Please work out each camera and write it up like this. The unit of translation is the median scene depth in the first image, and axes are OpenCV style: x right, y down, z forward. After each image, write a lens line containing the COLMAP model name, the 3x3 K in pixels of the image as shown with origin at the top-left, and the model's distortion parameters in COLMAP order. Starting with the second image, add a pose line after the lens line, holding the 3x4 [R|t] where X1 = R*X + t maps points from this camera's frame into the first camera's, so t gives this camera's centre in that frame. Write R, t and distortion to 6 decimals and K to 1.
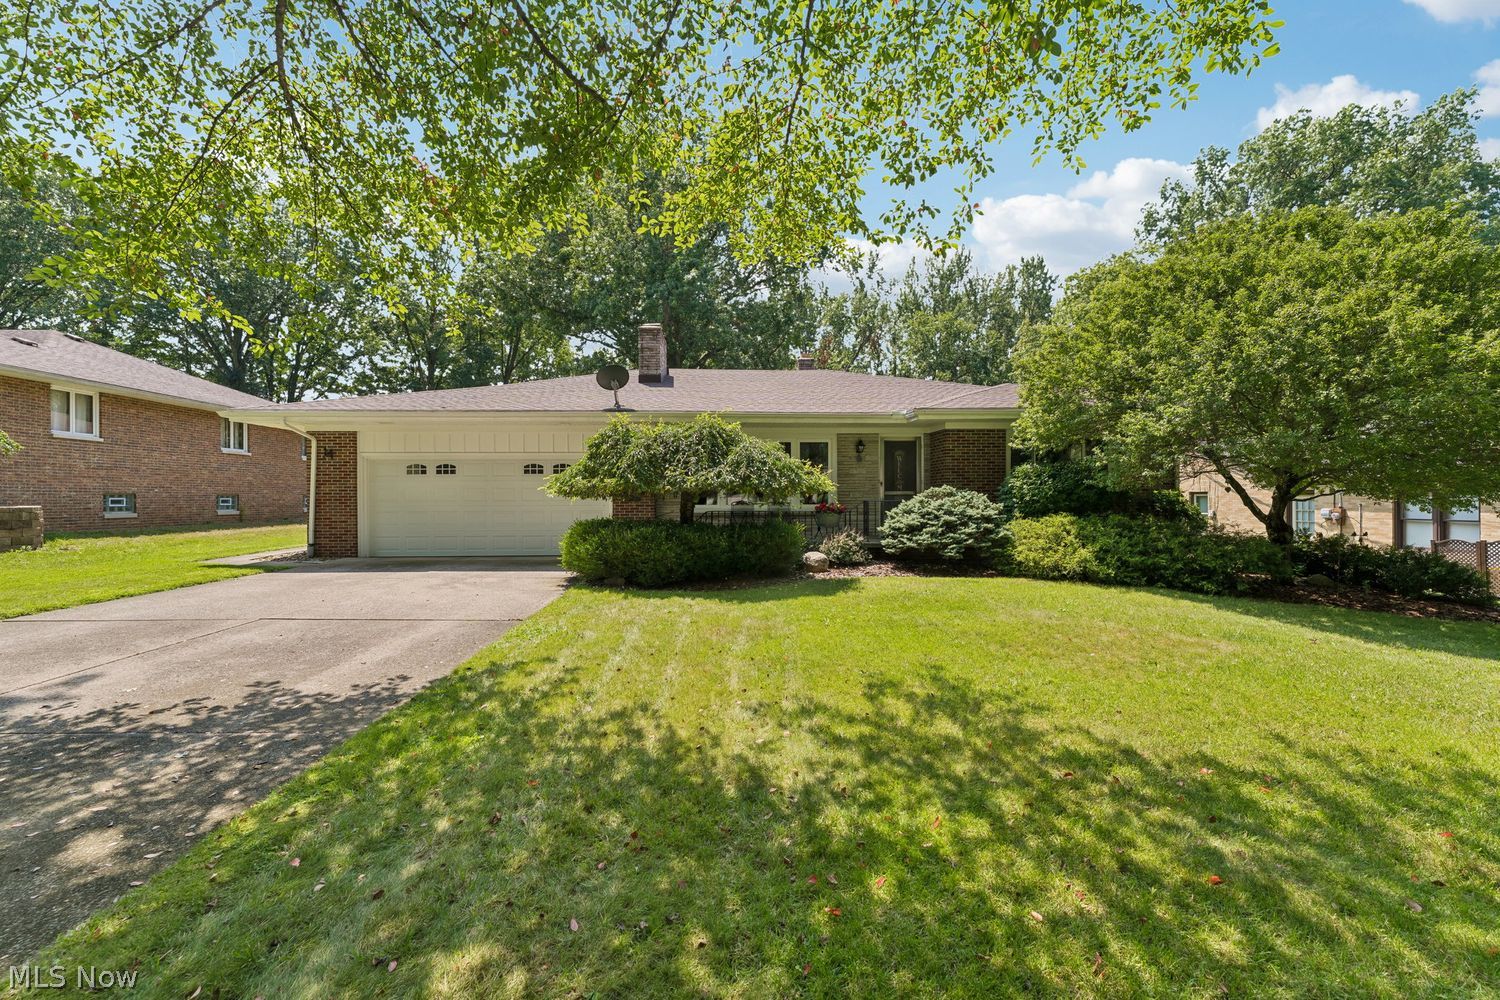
lens RADIAL K [[641.2, 0, 746.5], [0, 641.2, 500.4], [0, 0, 1]] dist [-0.000290, 0.001042]
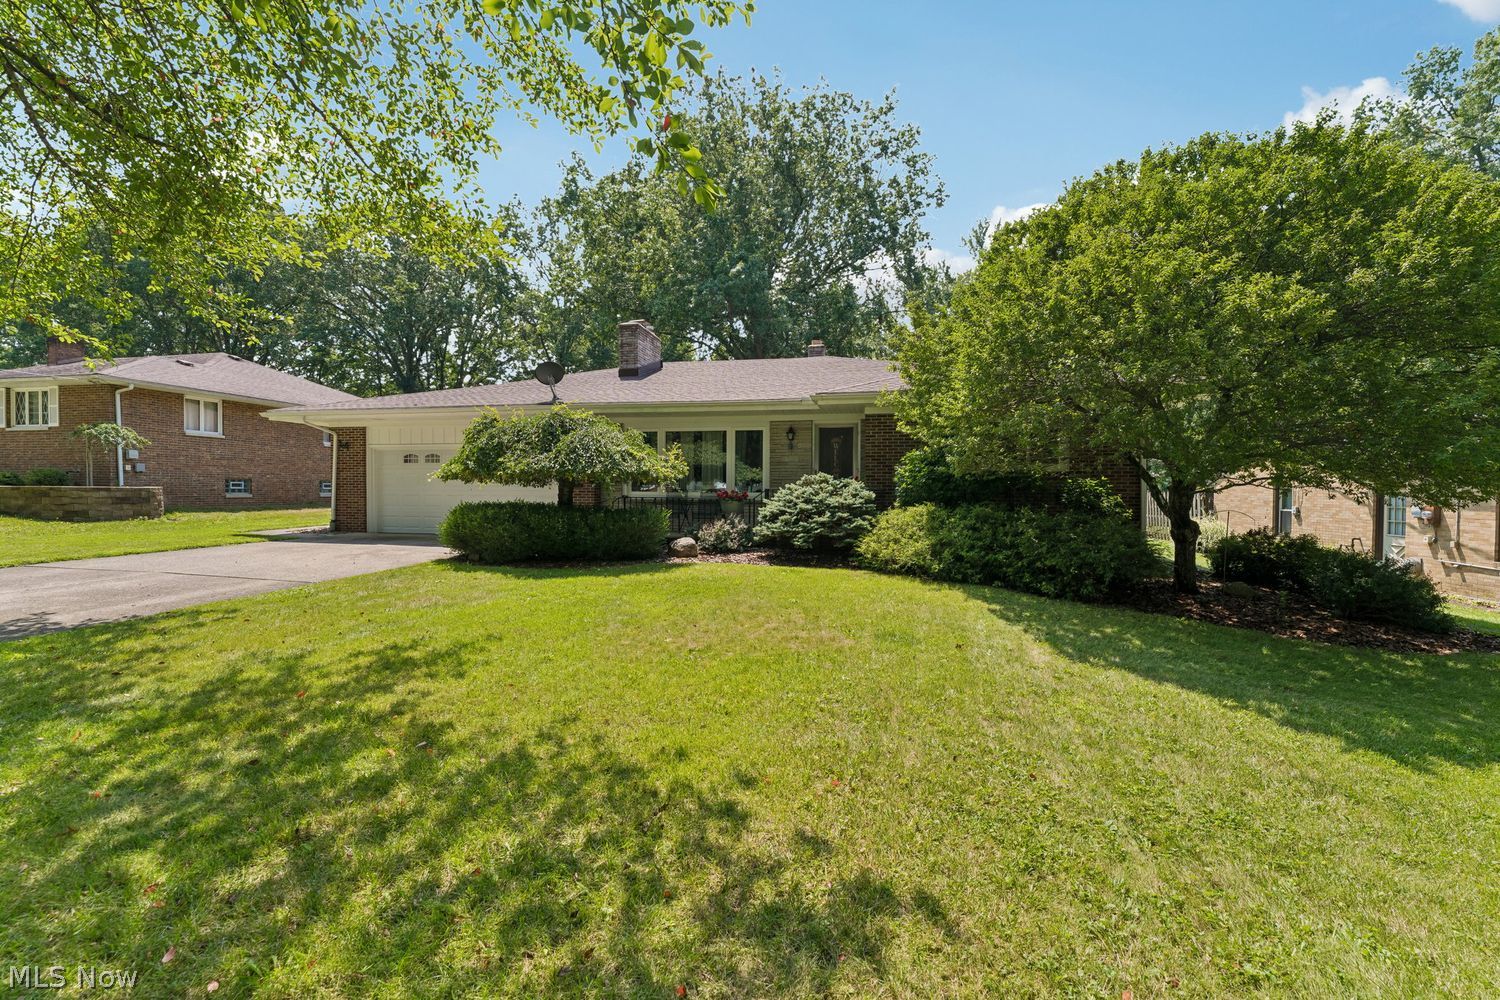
lens RADIAL K [[641.2, 0, 736.9], [0, 641.2, 496.6], [0, 0, 1]] dist [-0.000290, 0.001042]
pose [[0.964816, 0.012126, -0.262644, 0.393814], [-0.010301, 0.999912, 0.008326, 0.005378], [0.262722, -0.005327, 0.964857, 0.034405]]
